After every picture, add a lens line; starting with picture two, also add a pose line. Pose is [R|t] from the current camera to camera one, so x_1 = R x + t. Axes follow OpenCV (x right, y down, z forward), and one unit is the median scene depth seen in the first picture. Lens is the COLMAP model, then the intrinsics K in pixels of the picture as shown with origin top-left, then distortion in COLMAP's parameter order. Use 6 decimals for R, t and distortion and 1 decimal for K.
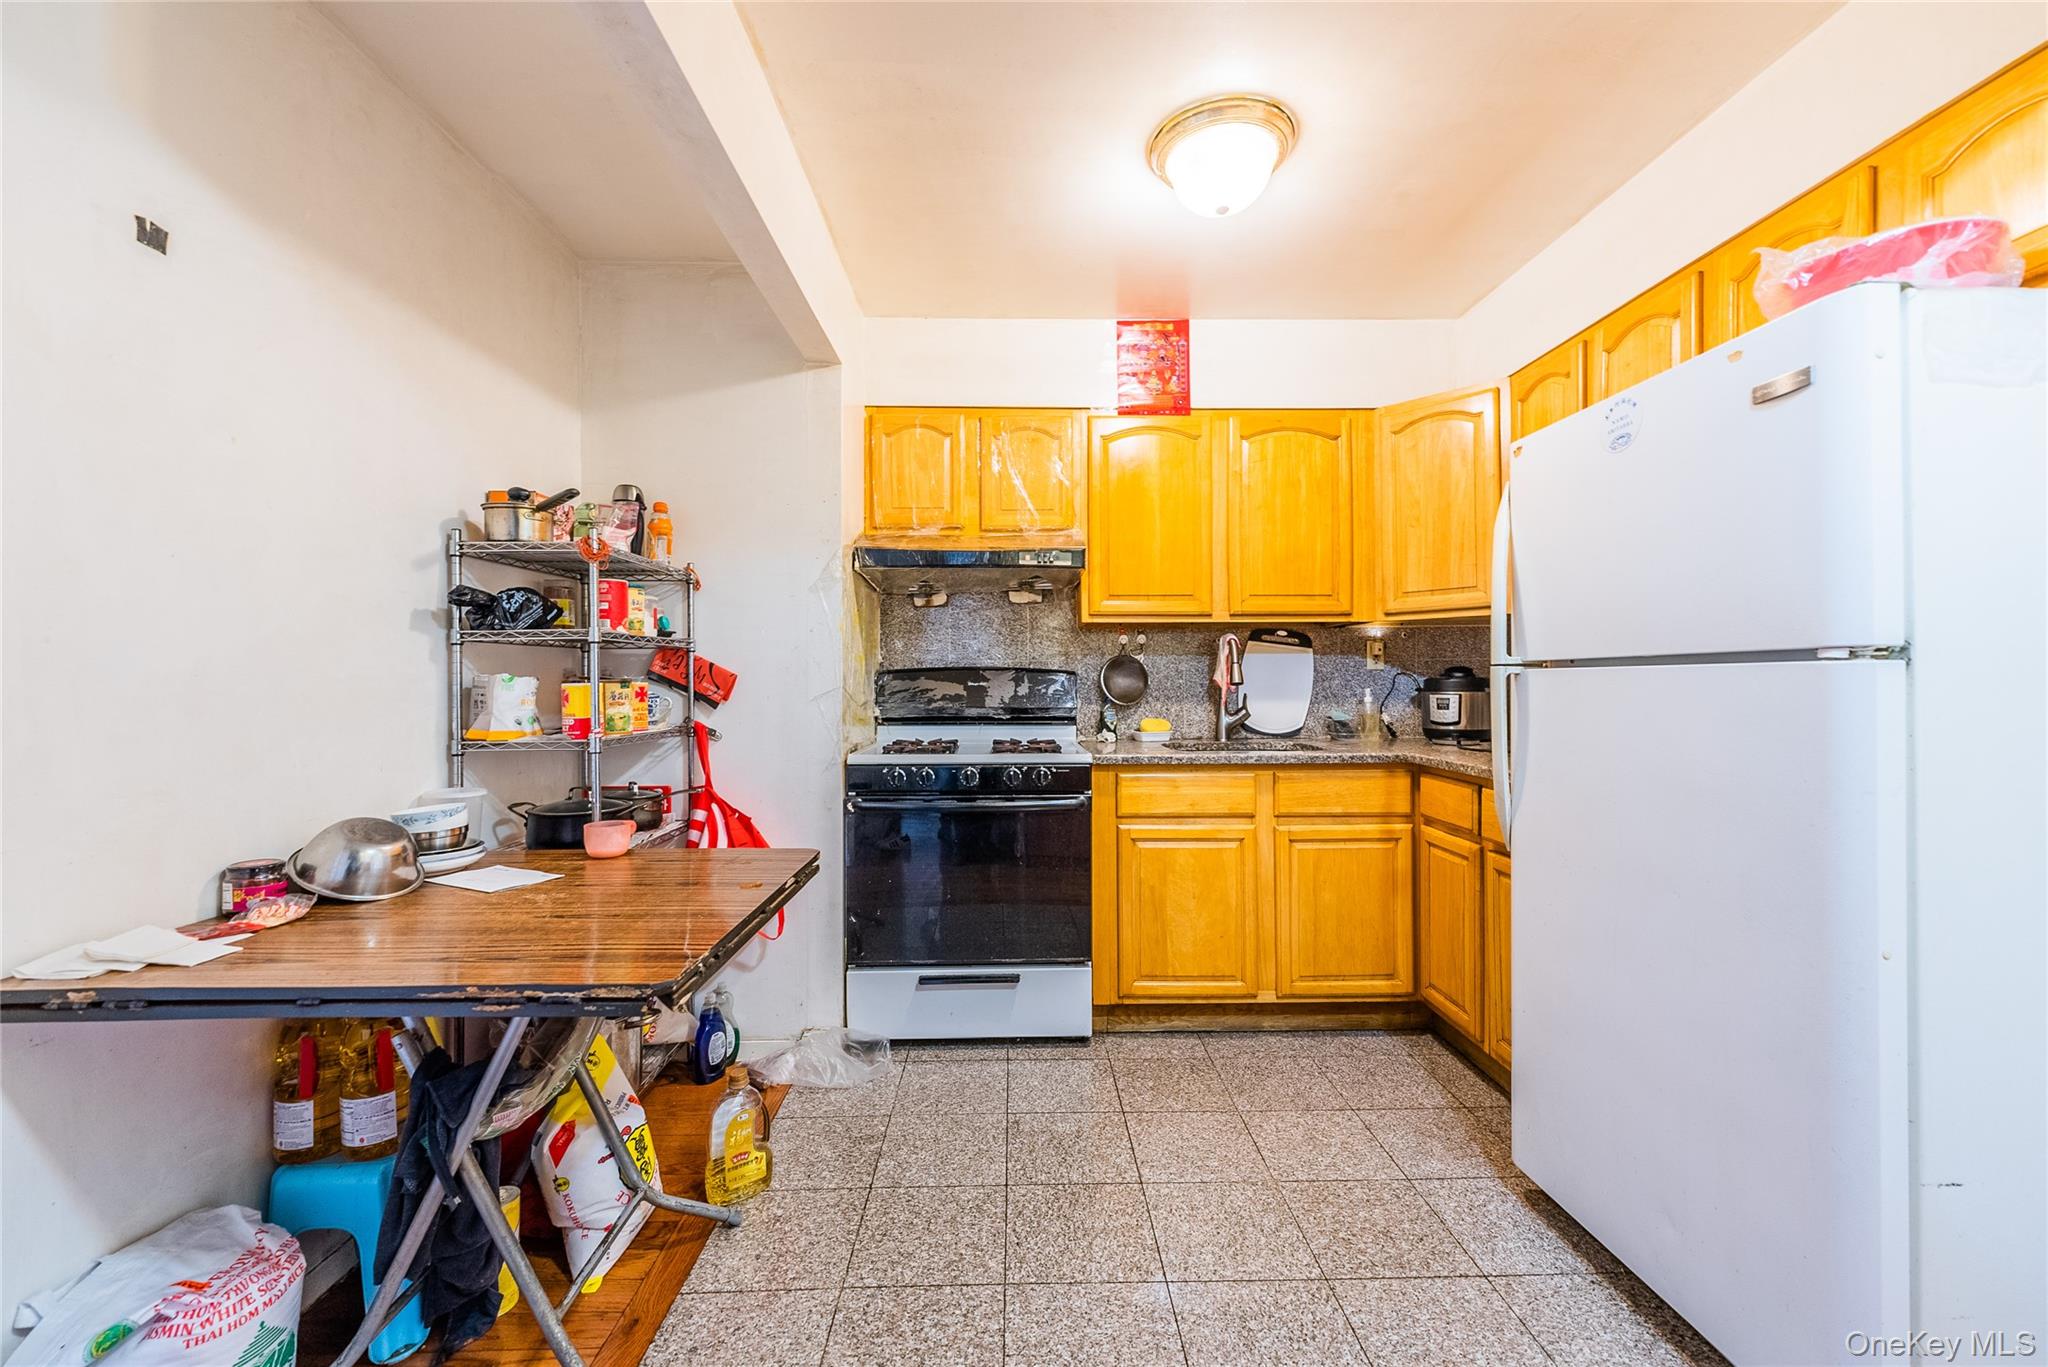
lens RADIAL K [[823.7, 0, 1023.5], [0, 823.7, 675.8], [0, 0, 1]] dist [0.000666, 0.000192]
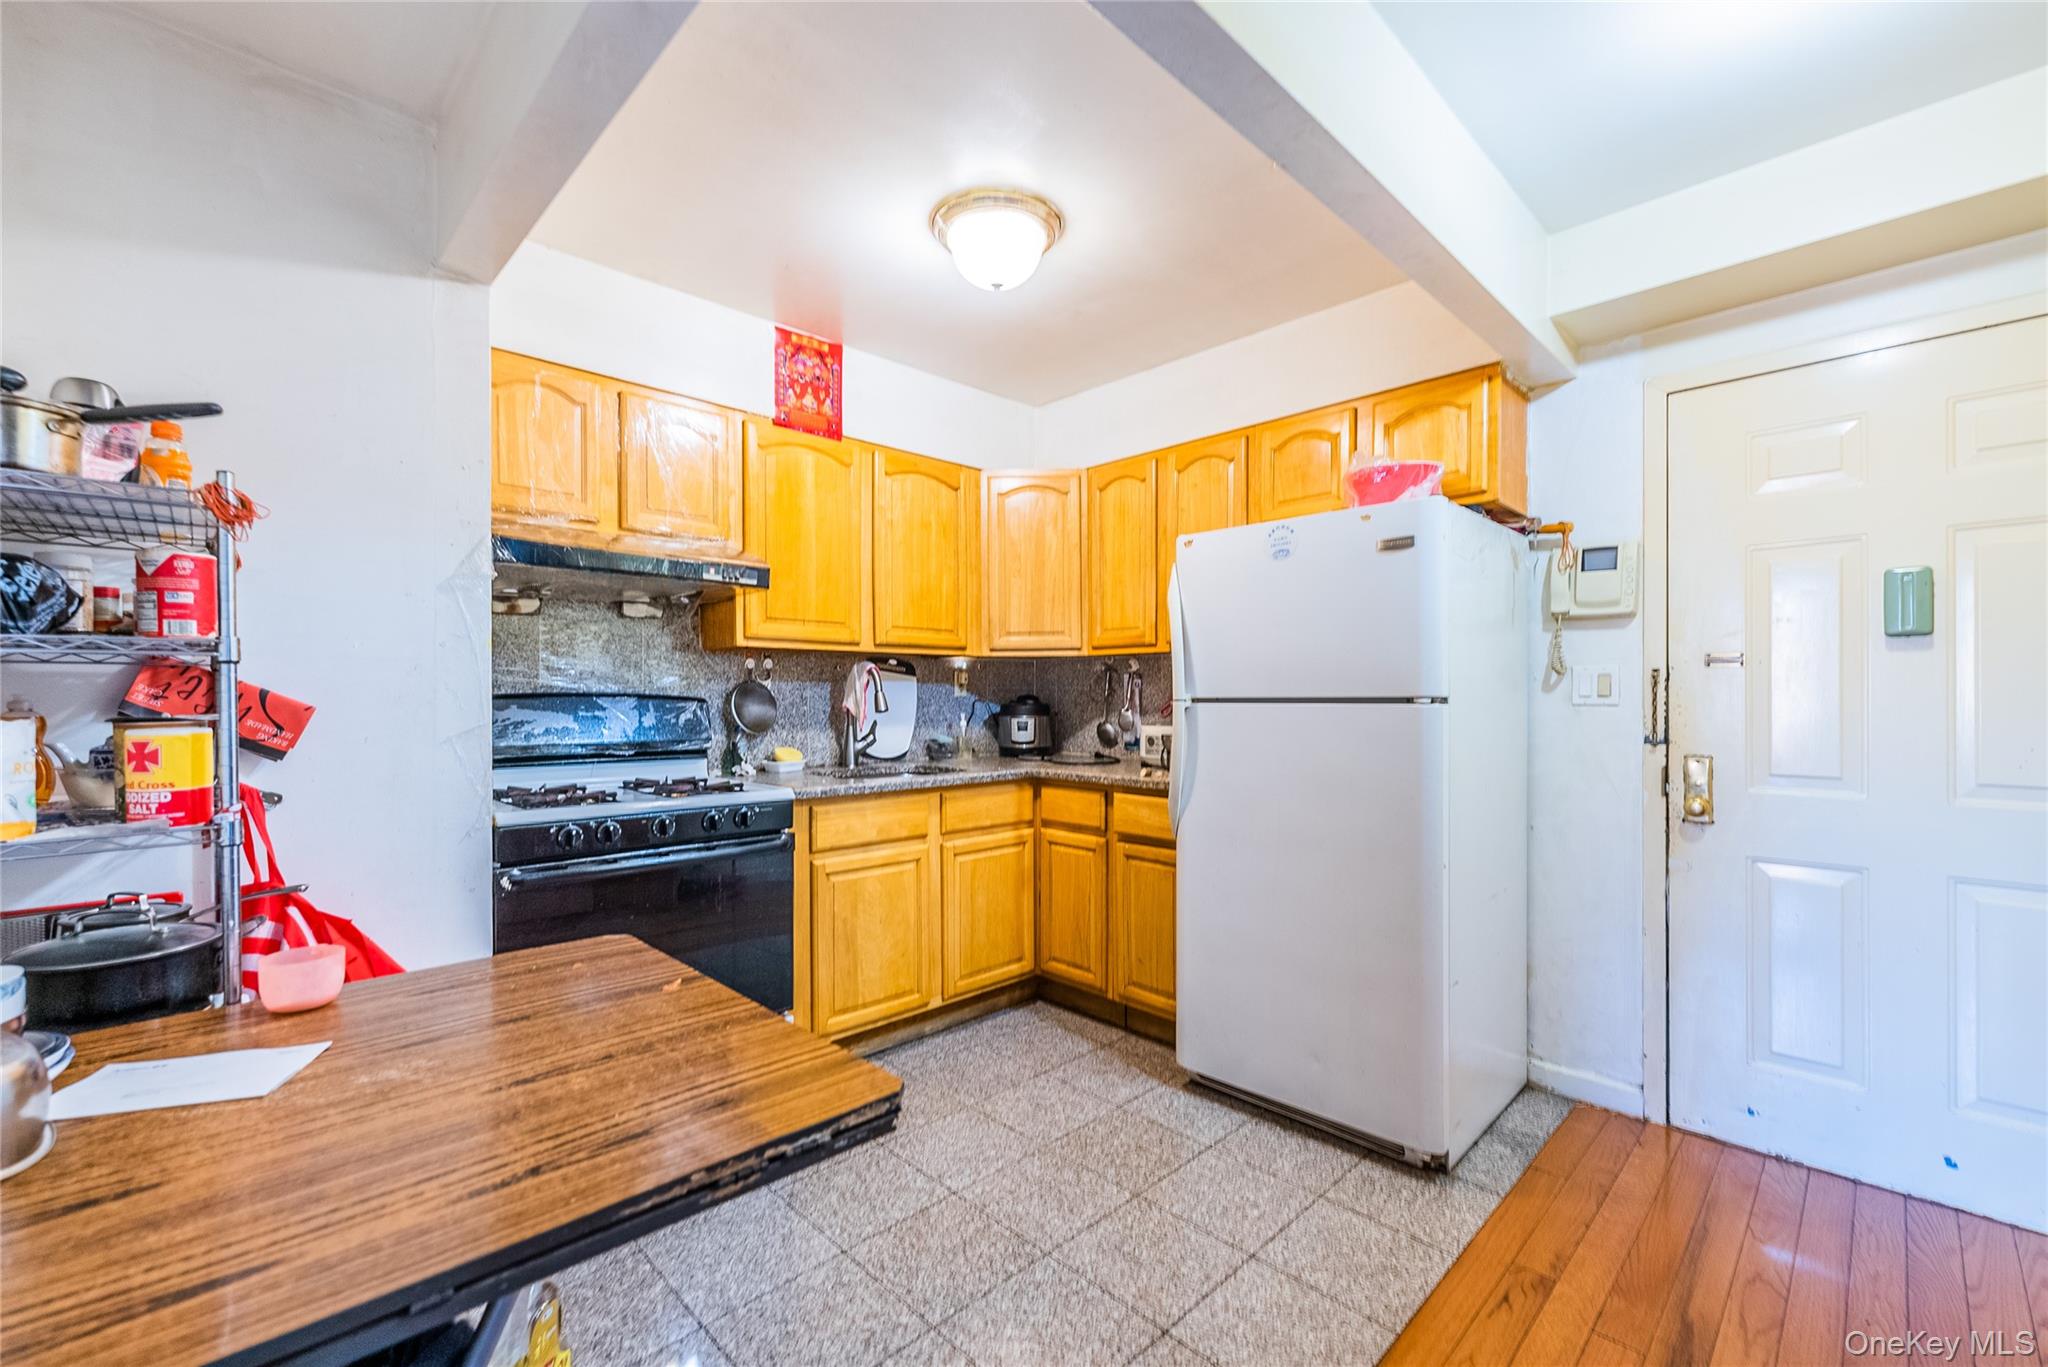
lens RADIAL K [[853.0, 0, 1026.6], [0, 853.0, 695.5], [0, 0, 1]] dist [0.001339, 0.000291]
pose [[0.727827, 0.003163, 0.685754, -0.382661], [-0.006655, 0.999975, 0.002451, -0.015645], [-0.685729, -0.006348, 0.727829, 0.106068]]
